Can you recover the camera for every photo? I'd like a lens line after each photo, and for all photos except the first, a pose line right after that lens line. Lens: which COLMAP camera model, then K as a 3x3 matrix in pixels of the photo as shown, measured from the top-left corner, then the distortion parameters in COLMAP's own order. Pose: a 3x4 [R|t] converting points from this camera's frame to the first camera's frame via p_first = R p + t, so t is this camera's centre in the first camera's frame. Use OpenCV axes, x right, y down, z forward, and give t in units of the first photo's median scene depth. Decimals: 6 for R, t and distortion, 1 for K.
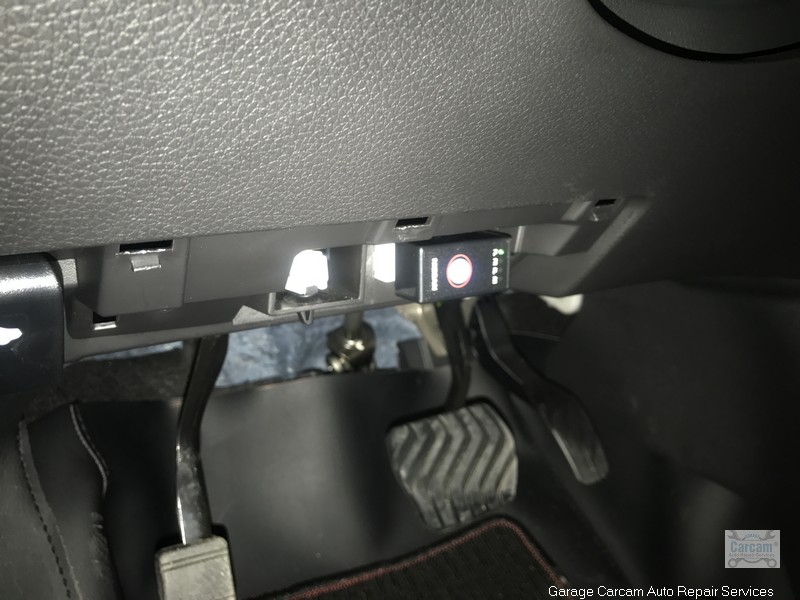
lens RADIAL K [[648.1, 0, 398.0], [0, 648.1, 290.3], [0, 0, 1]] dist [-0.000638, -0.005908]
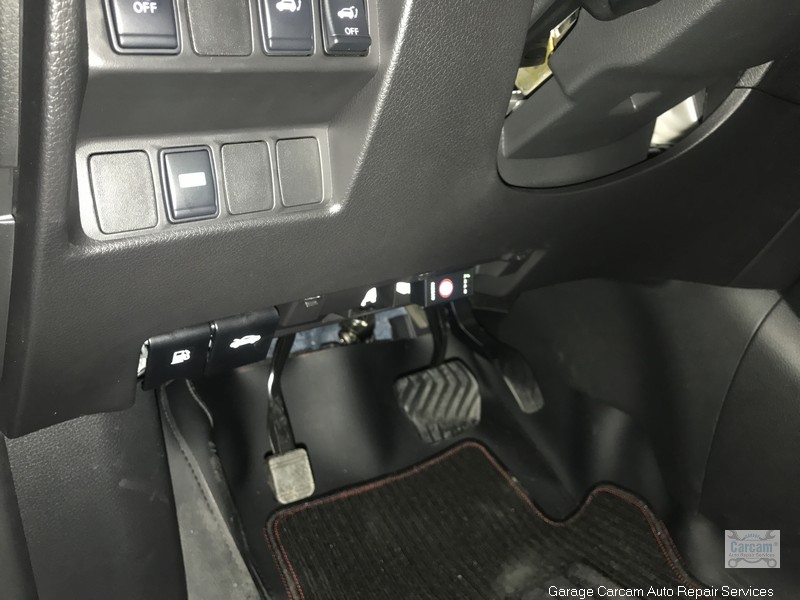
lens RADIAL K [[662.9, 0, 400.0], [0, 662.9, 300.0], [0, 0, 1]] dist [0.128047, -0.343462]
pose [[0.997040, -0.039717, 0.065828, -0.092711], [0.034811, 0.996646, 0.074066, -0.081543], [-0.068549, -0.071556, 0.995078, -0.498564]]
